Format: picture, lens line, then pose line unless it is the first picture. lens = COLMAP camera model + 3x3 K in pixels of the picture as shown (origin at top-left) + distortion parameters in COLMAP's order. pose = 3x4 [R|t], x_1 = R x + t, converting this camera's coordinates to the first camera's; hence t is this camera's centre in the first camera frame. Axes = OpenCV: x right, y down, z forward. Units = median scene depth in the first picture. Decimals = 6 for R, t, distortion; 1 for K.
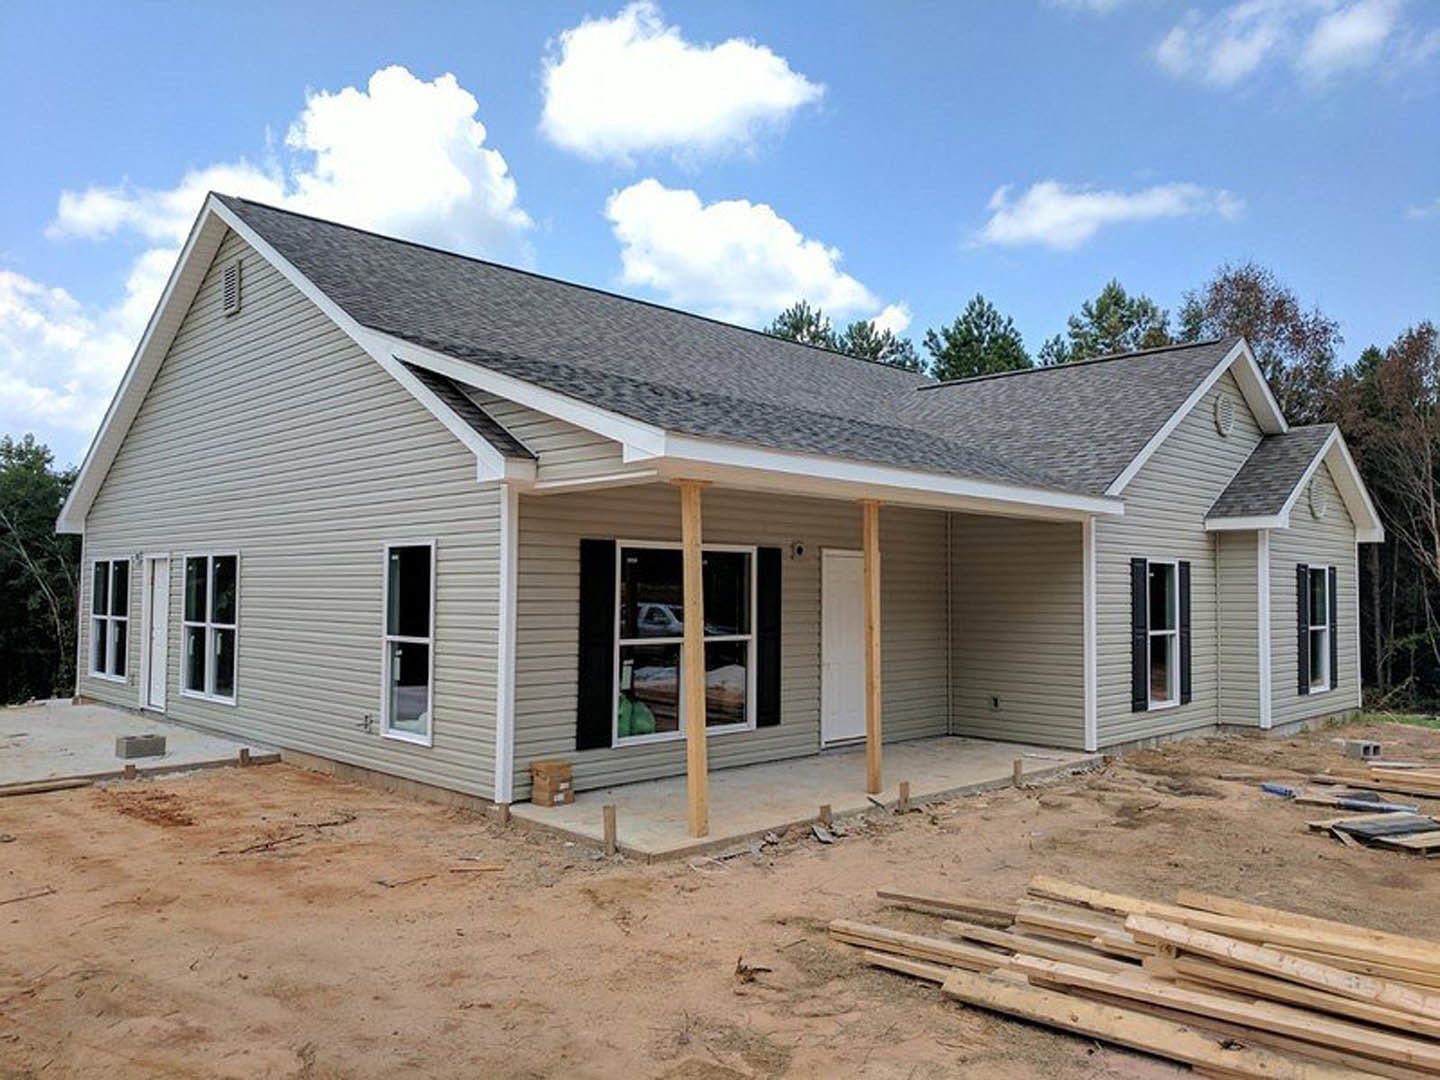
lens RADIAL K [[1064.4, 0, 726.0], [0, 1064.4, 535.9], [0, 0, 1]] dist [0.032013, 0.001351]
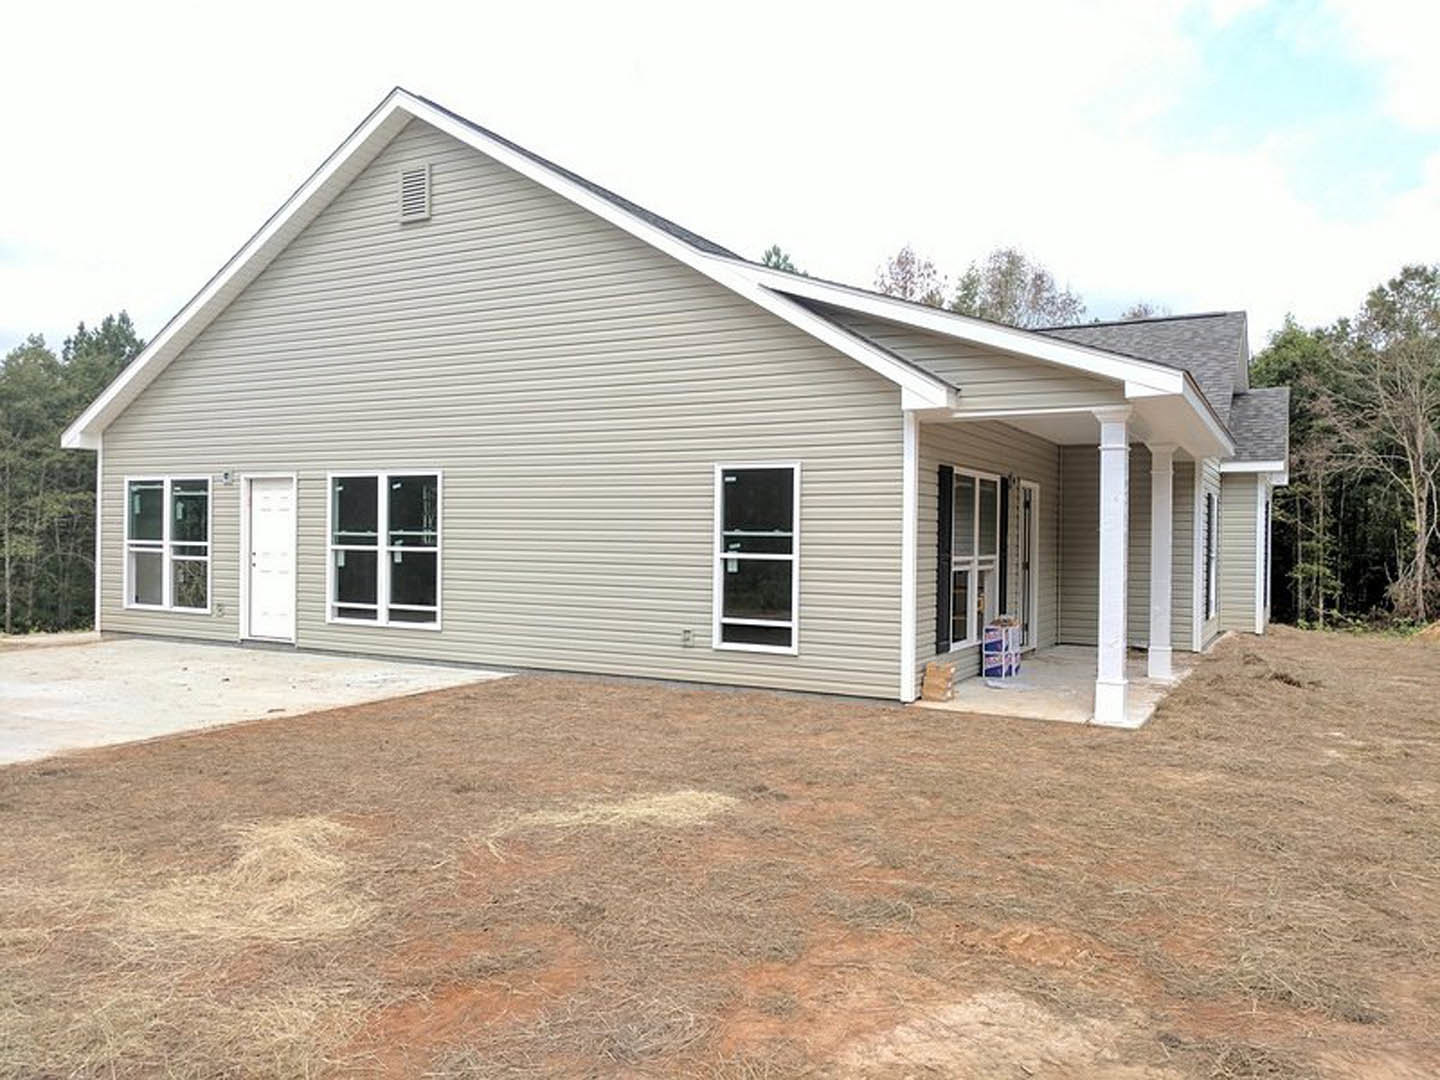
lens RADIAL K [[1064.4, 0, 726.0], [0, 1064.4, 535.9], [0, 0, 1]] dist [0.032013, 0.001351]
pose [[0.959405, 0.005035, 0.281986, -0.466787], [-0.020484, 0.998444, 0.051865, 0.016838], [-0.281286, -0.055535, 0.958016, 0.000456]]
